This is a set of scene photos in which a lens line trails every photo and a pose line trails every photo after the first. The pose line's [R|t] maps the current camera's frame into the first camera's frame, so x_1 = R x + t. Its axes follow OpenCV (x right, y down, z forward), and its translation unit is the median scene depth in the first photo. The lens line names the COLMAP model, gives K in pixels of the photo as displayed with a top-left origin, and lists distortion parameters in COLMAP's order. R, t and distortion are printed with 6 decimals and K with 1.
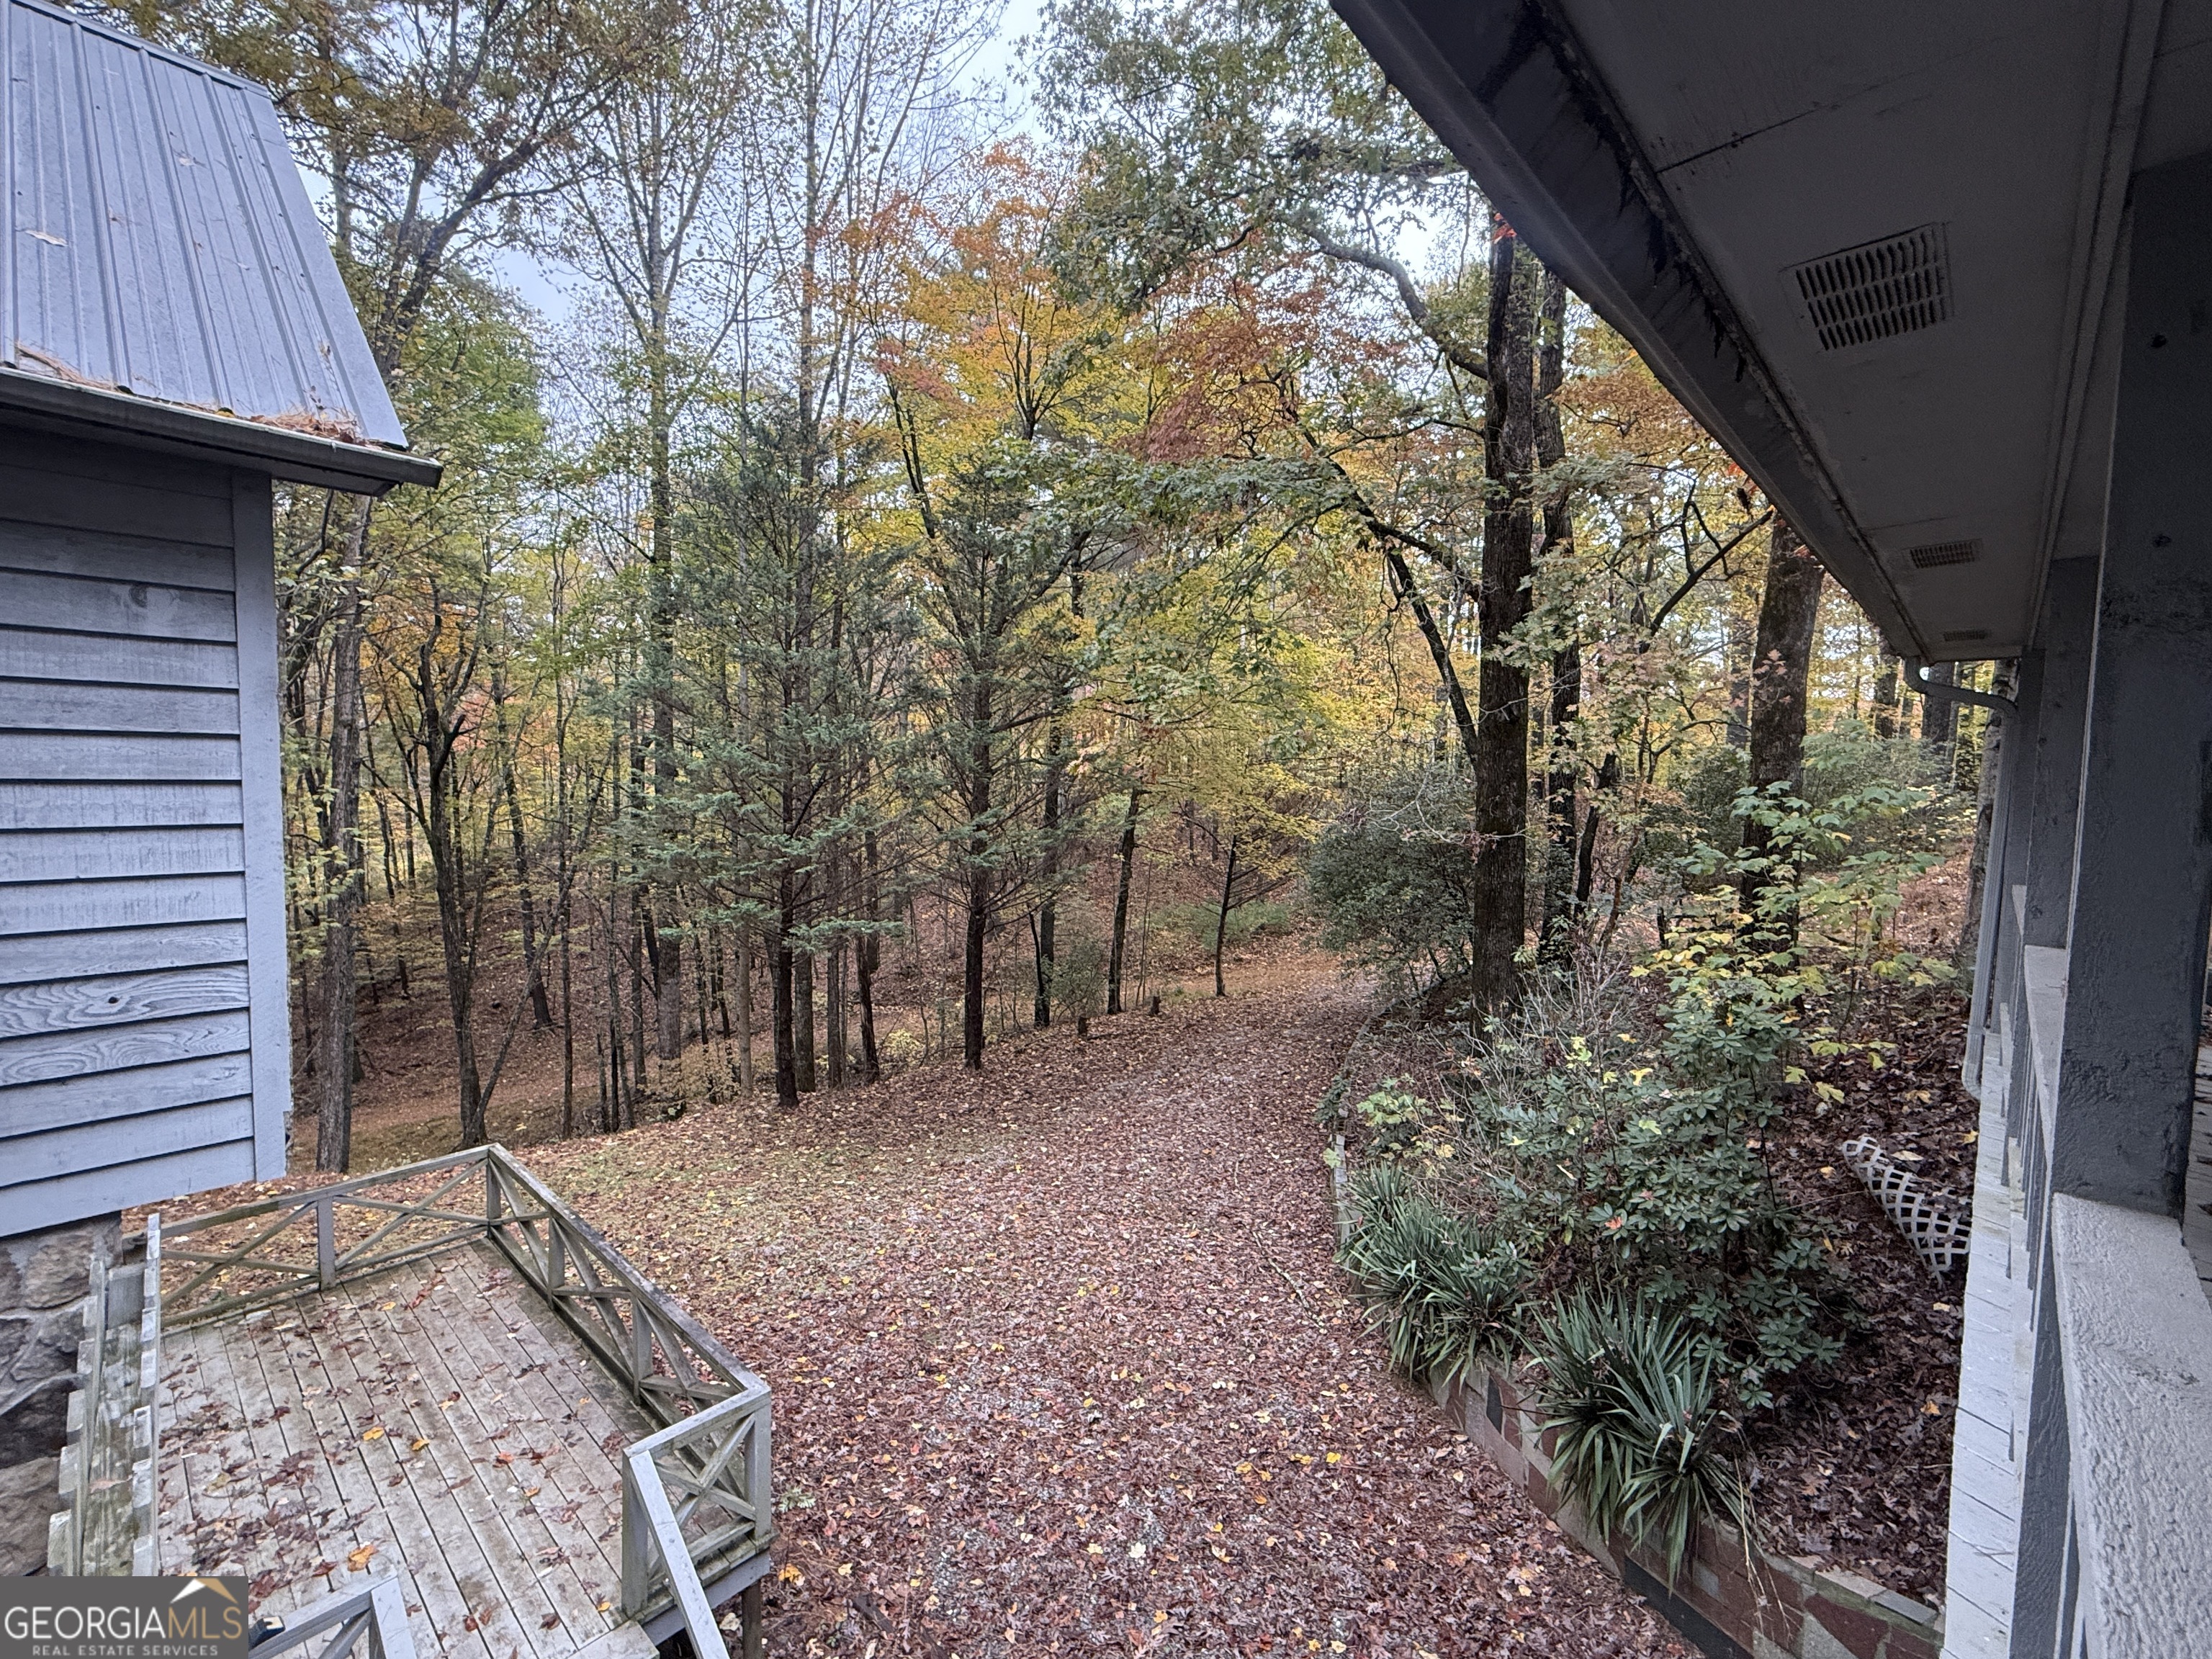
lens RADIAL K [[952.5, 0, 1116.7], [0, 952.5, 833.0], [0, 0, 1]] dist [-0.003499, -0.000373]
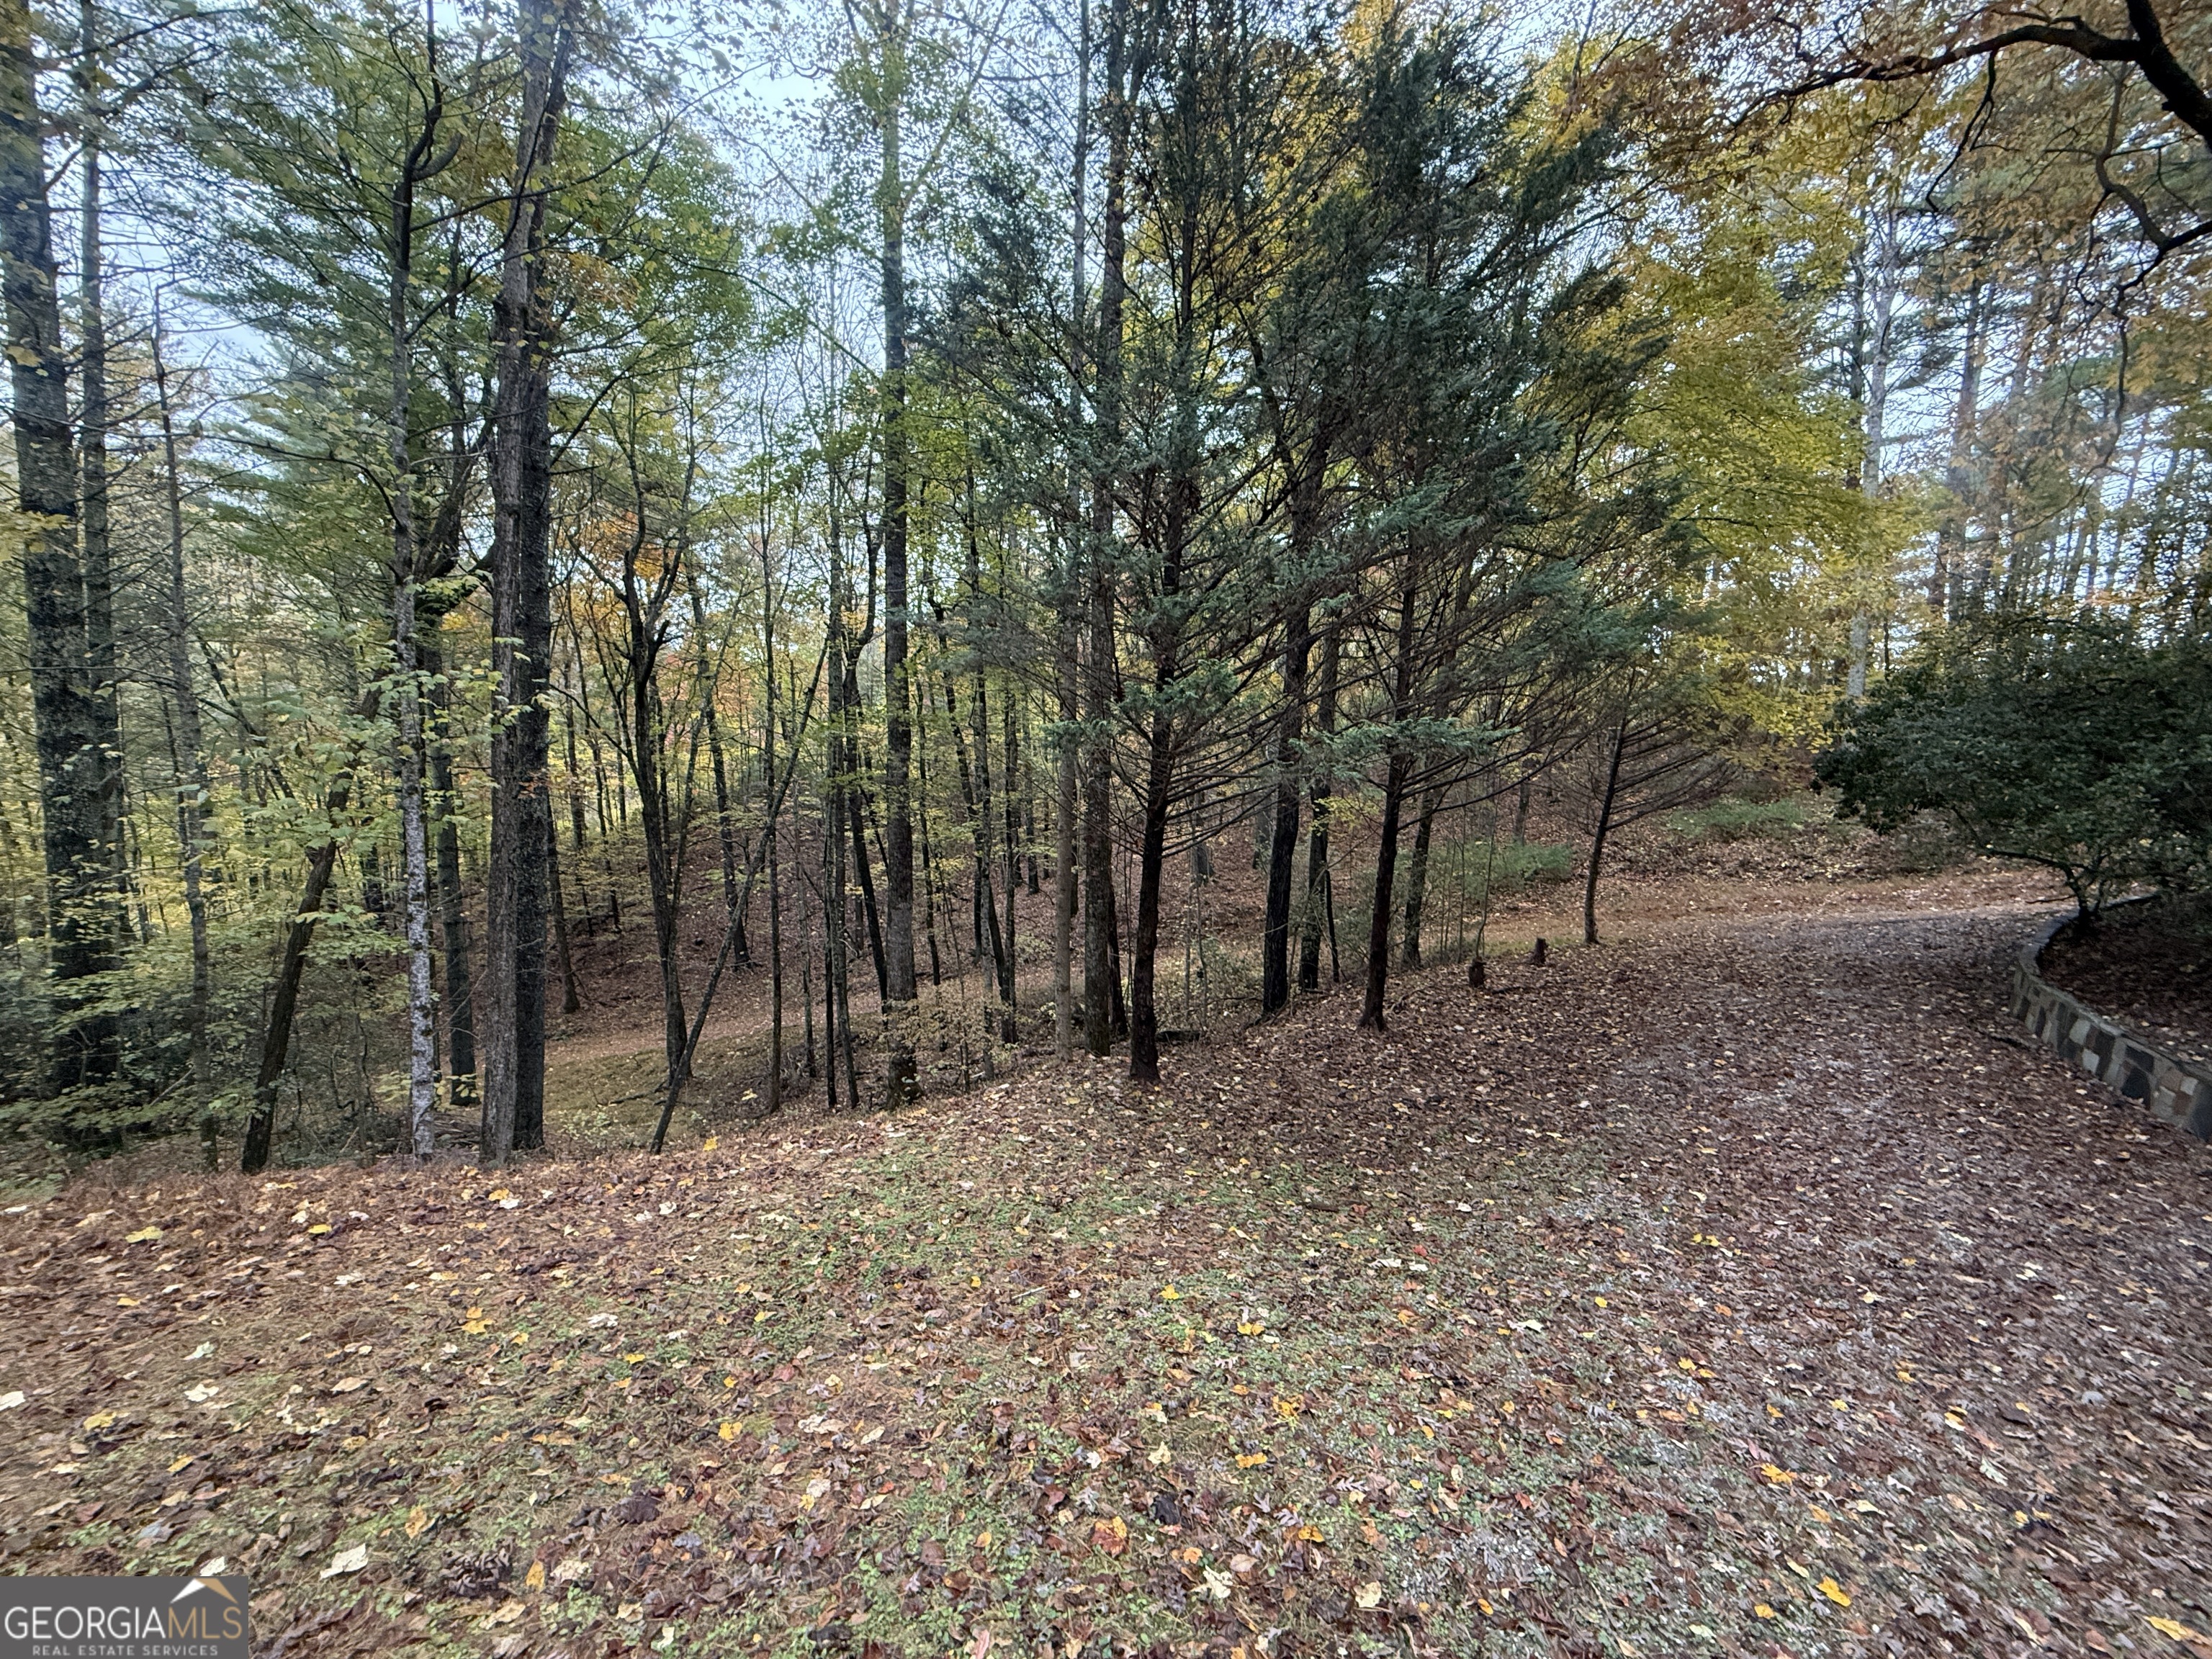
lens RADIAL K [[875.5, 0, 1098.2], [0, 875.5, 827.2], [0, 0, 1]] dist [0.000238, 0.000360]
pose [[0.989295, 0.008512, -0.145682, -0.106359], [-0.005416, 0.999751, 0.021641, 0.039650], [0.145830, -0.020620, 0.989095, 0.155811]]
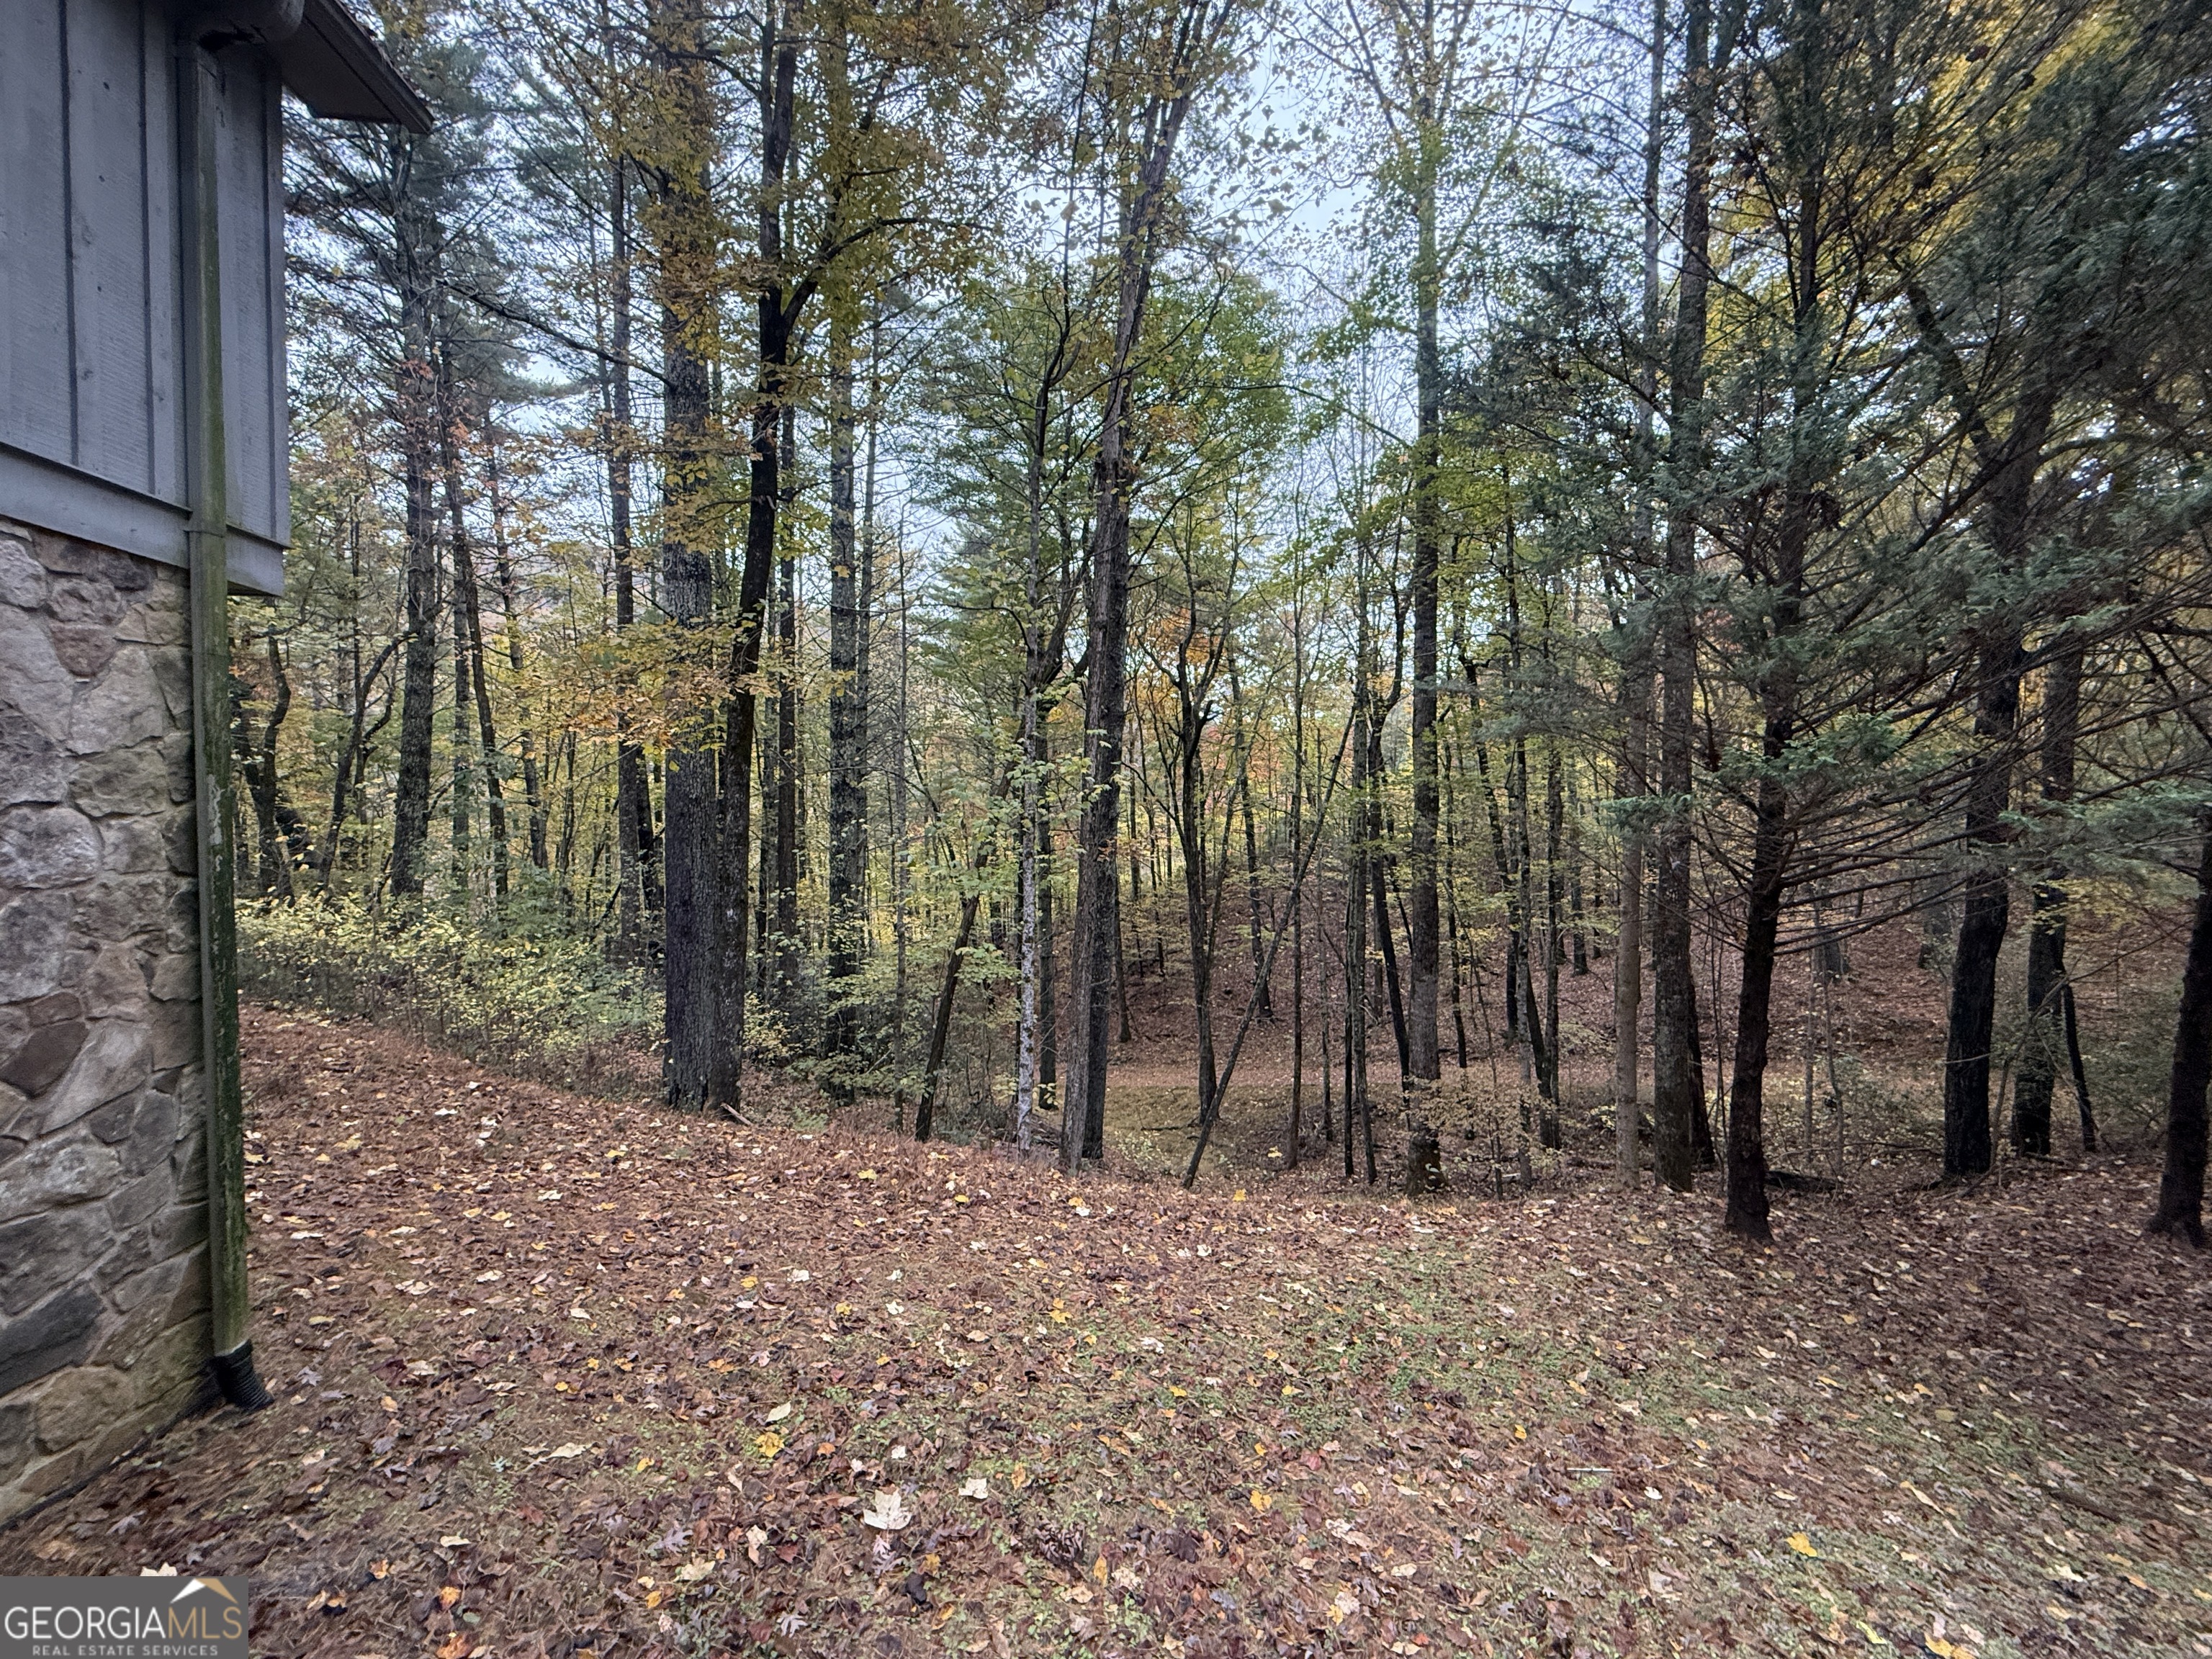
lens RADIAL K [[875.5, 0, 1103.3], [0, 875.5, 828.9], [0, 0, 1]] dist [0.000238, 0.000360]
pose [[0.752856, -0.001485, -0.658183, -0.108004], [-0.028912, 0.998958, -0.035324, 0.037041], [0.657550, 0.045623, 0.752029, 0.154704]]
